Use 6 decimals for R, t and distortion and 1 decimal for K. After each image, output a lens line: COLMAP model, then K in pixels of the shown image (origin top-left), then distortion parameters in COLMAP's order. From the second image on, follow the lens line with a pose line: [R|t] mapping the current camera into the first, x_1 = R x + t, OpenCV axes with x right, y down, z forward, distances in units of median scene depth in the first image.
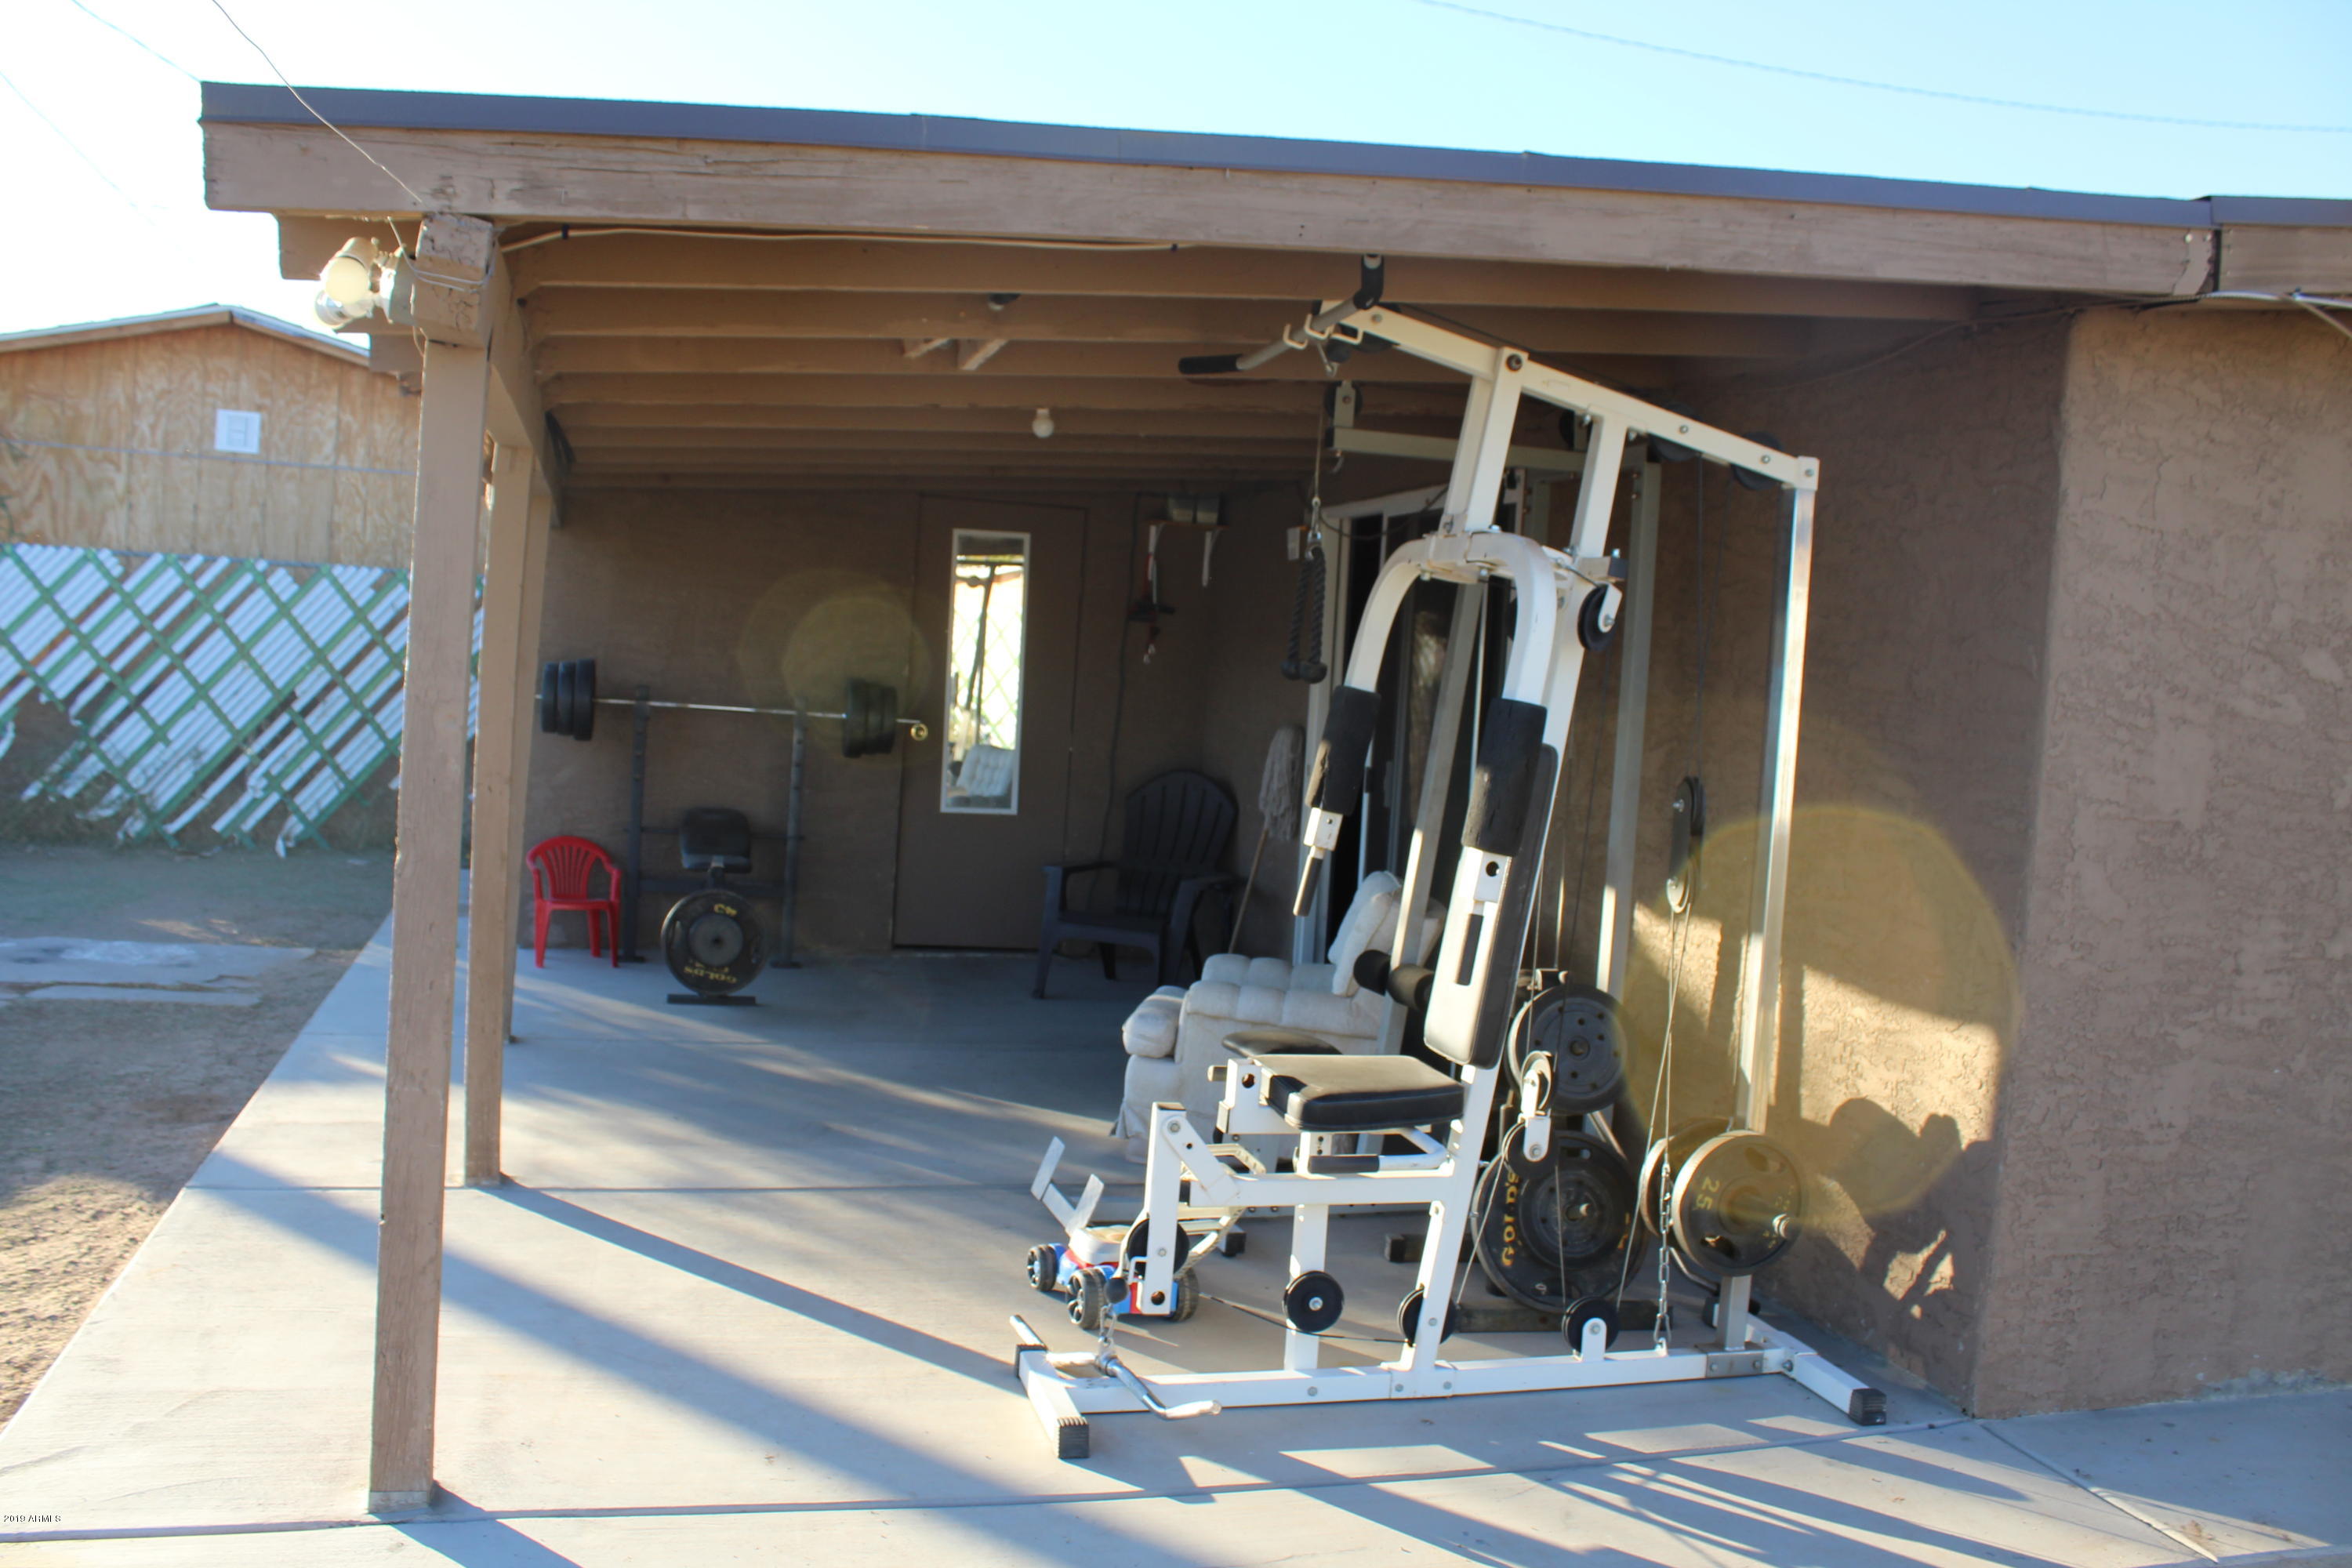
lens RADIAL K [[1942.6, 0, 1176.0], [0, 1942.6, 784.0], [0, 0, 1]] dist [-0.142485, 0.136907]
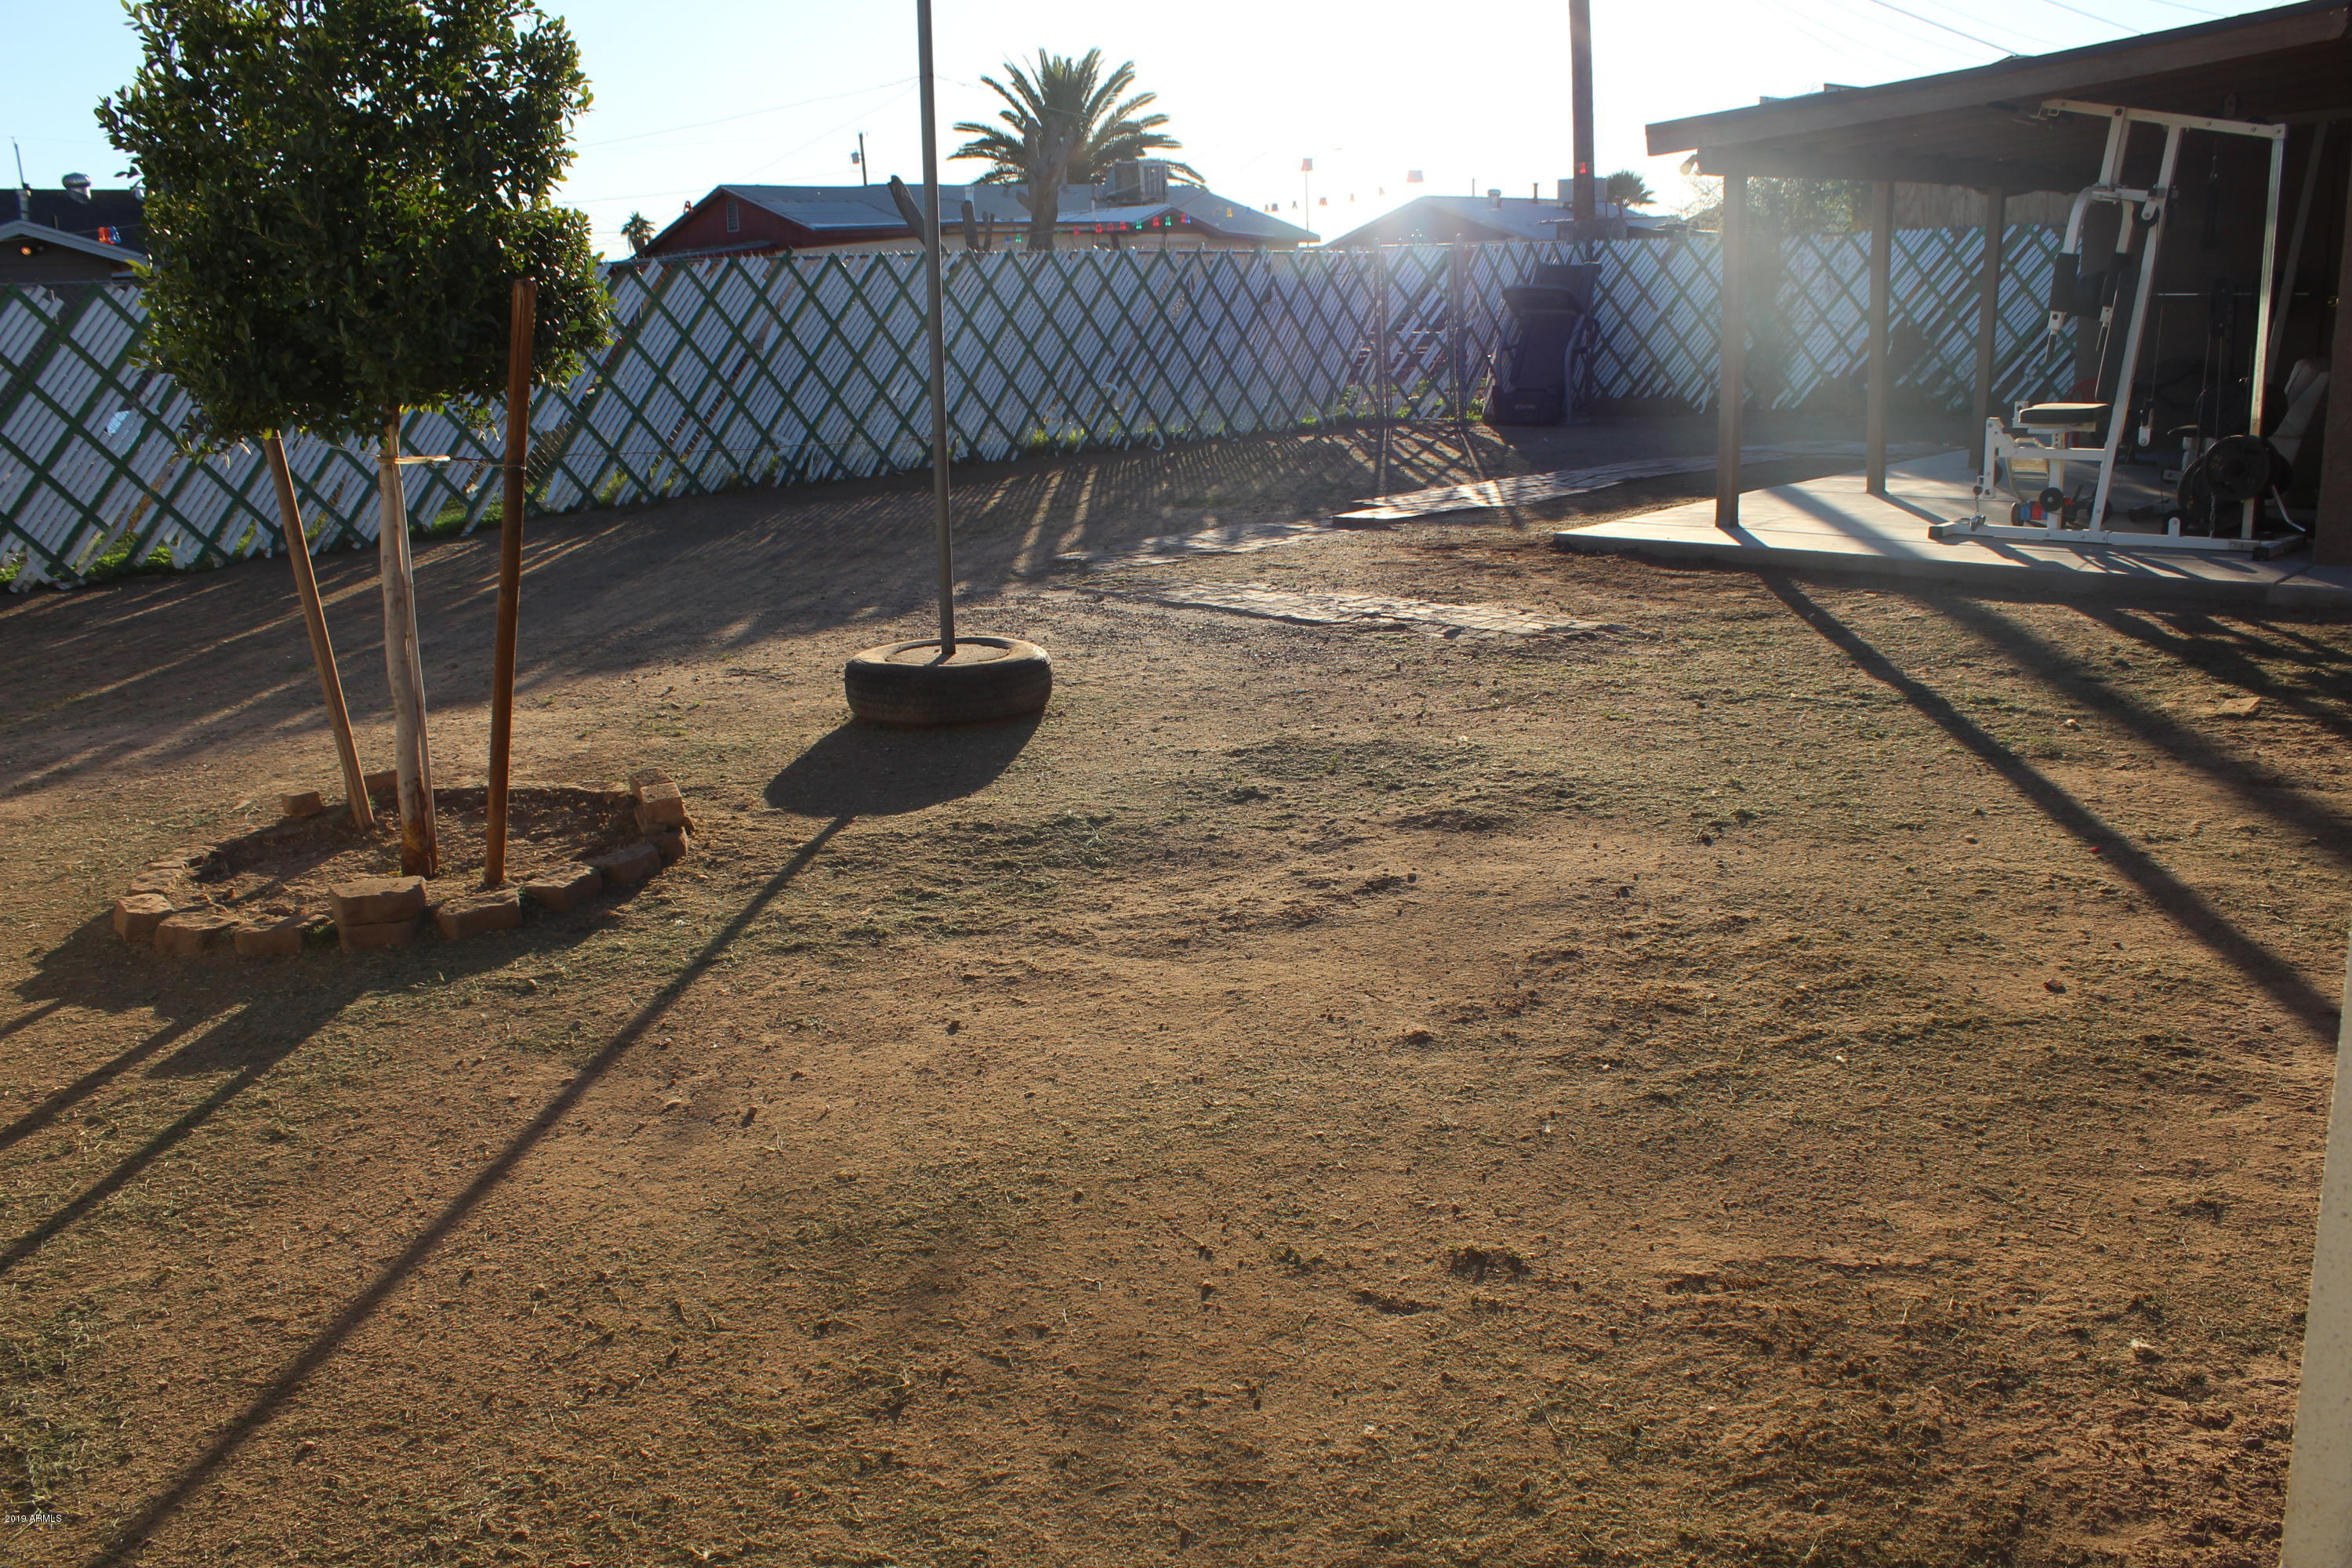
lens RADIAL K [[1942.6, 0, 1176.0], [0, 1942.6, 784.0], [0, 0, 1]] dist [-0.142485, 0.136907]
pose [[0.500186, 0.130224, -0.856070, 1.620599], [0.021798, 0.986420, 0.162788, 0.197874], [0.865644, -0.100085, 0.490555, -1.217255]]
